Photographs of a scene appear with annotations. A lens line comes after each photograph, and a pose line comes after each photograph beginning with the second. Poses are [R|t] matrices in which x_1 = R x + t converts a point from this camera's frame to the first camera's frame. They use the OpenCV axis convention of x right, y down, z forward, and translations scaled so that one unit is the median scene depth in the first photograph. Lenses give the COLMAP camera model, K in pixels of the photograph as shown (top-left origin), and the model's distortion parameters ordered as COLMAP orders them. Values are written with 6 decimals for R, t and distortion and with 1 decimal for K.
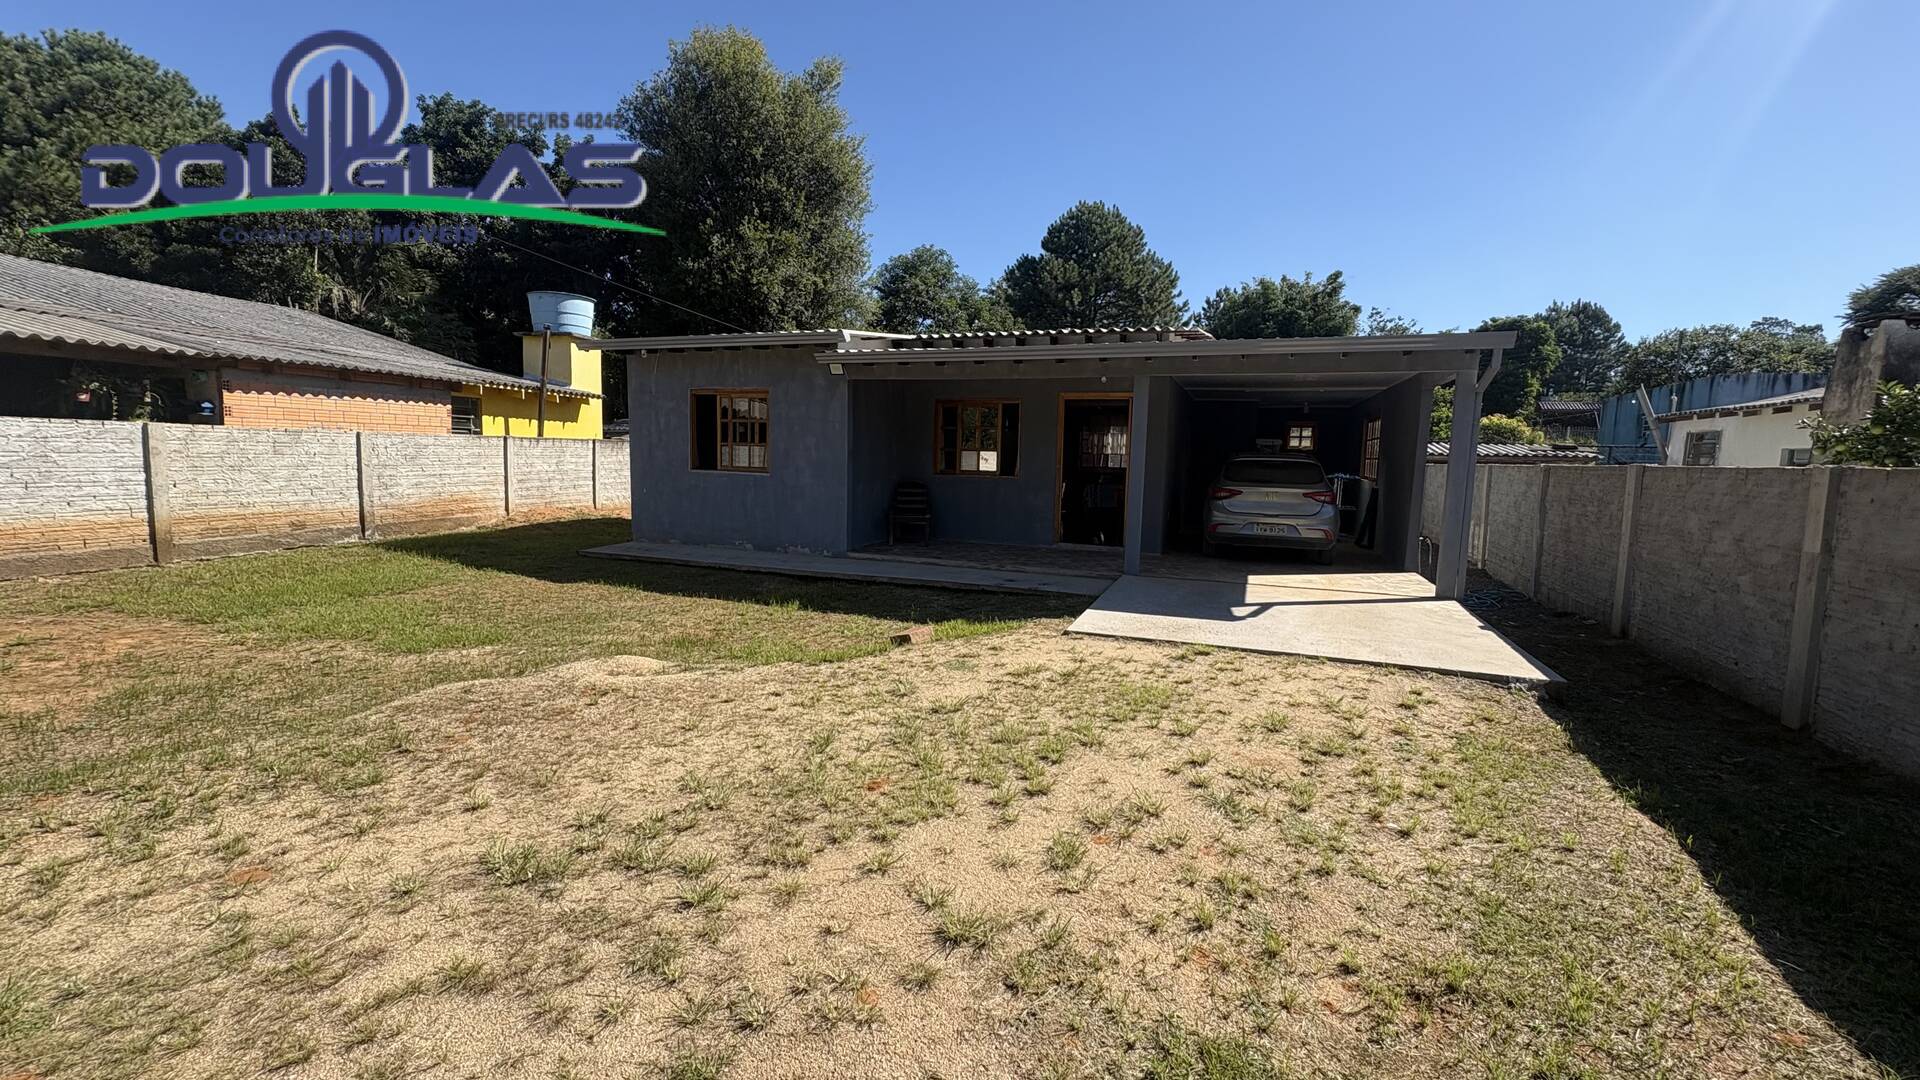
lens RADIAL K [[765.2, 0, 960.6], [0, 765.2, 537.6], [0, 0, 1]] dist [-0.000608, 0.000711]
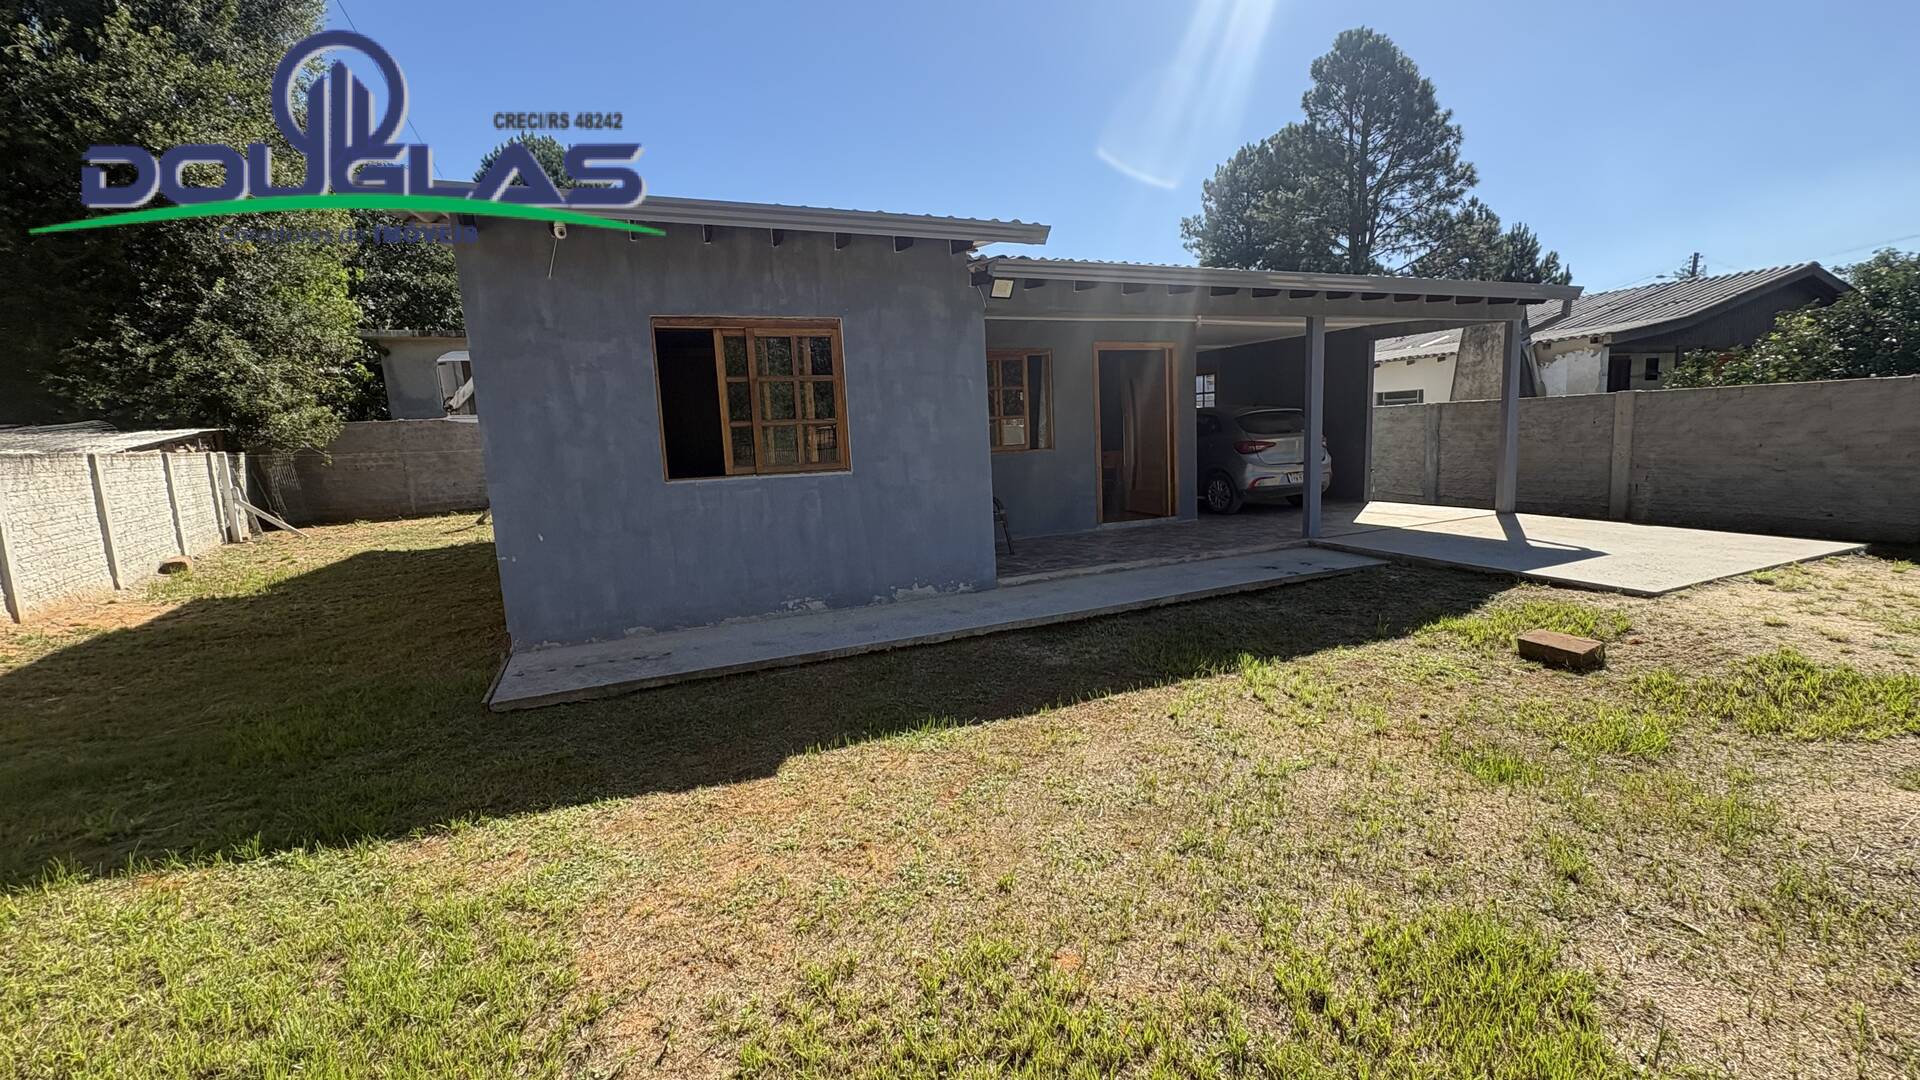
lens RADIAL K [[765.2, 0, 955.2], [0, 765.2, 537.5], [0, 0, 1]] dist [-0.000608, 0.000711]
pose [[0.715326, -0.151229, 0.682230, -0.433143], [0.137606, 0.987670, 0.074653, -0.048877], [-0.685108, 0.040478, 0.727316, 0.390995]]
